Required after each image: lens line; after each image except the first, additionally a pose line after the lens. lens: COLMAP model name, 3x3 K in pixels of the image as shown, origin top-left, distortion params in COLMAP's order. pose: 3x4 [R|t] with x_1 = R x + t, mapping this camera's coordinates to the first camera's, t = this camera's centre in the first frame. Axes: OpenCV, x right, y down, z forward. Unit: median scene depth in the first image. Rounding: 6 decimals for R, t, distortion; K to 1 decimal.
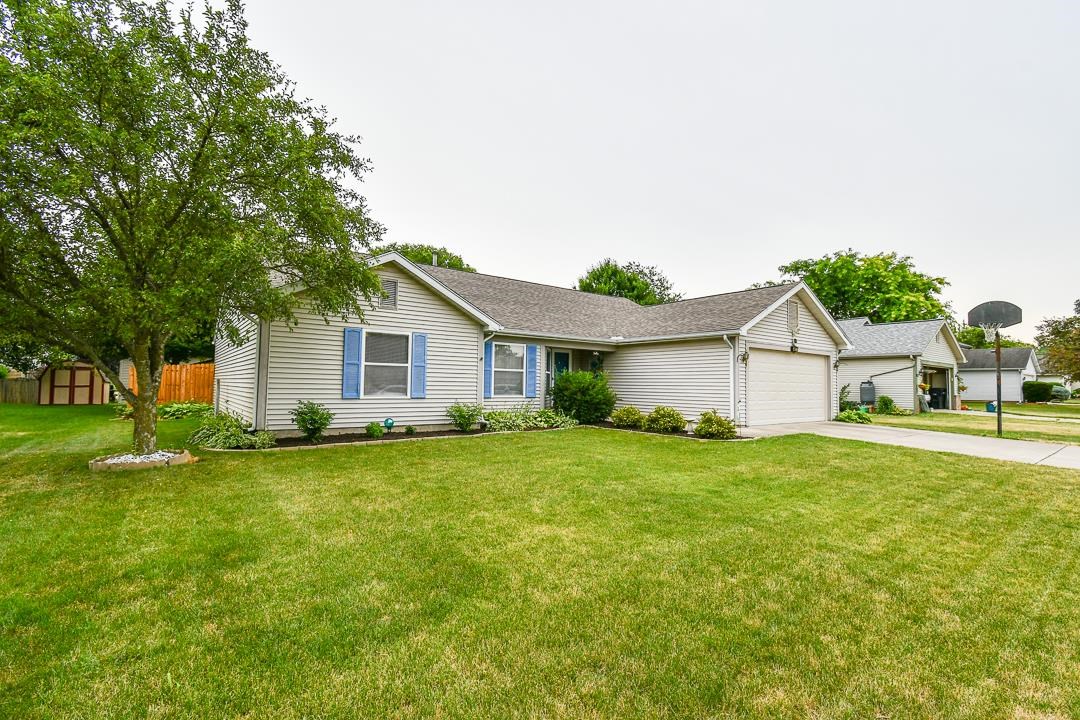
lens RADIAL K [[492.7, 0, 539.8], [0, 492.7, 362.9], [0, 0, 1]] dist [0.012018, -0.022499]
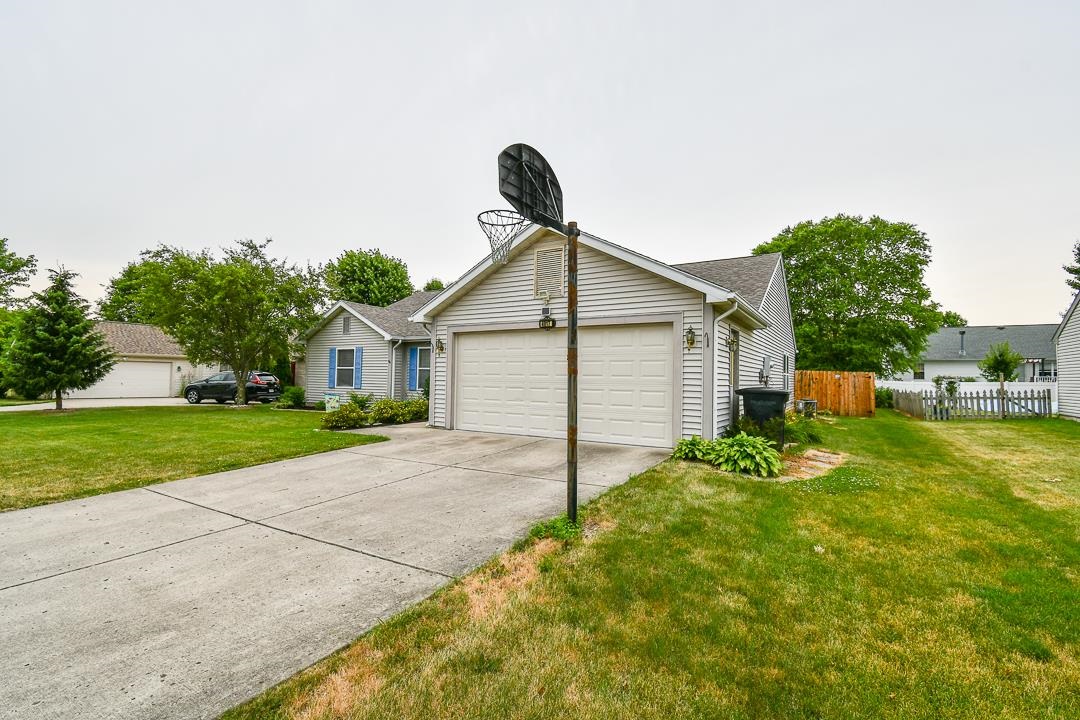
lens RADIAL K [[492.7, 0, 539.8], [0, 492.7, 362.9], [0, 0, 1]] dist [0.012018, -0.022499]
pose [[0.355729, -0.036255, -0.933885, 1.200376], [0.037747, 0.998989, -0.024404, 0.042333], [0.933826, -0.026570, 0.356738, 0.817393]]
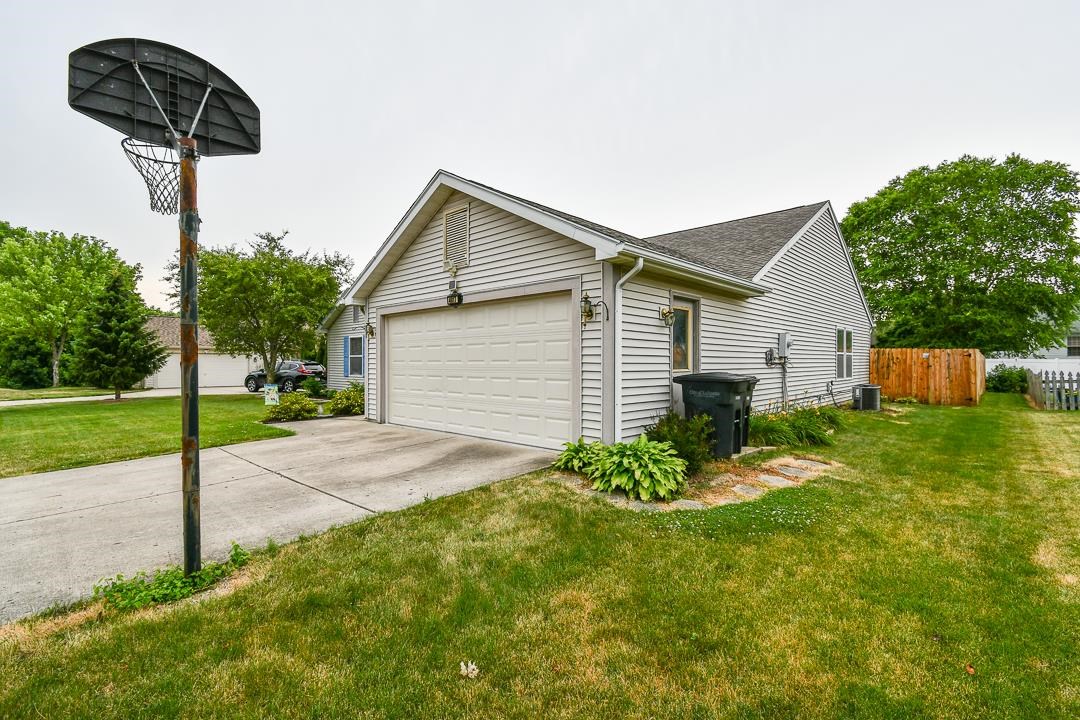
lens RADIAL K [[492.7, 0, 539.8], [0, 492.7, 362.9], [0, 0, 1]] dist [0.012018, -0.022499]
pose [[0.157871, -0.011414, -0.987394, 1.147588], [0.054538, 0.998508, -0.002822, 0.052288], [0.985952, -0.053405, 0.158258, 1.082029]]
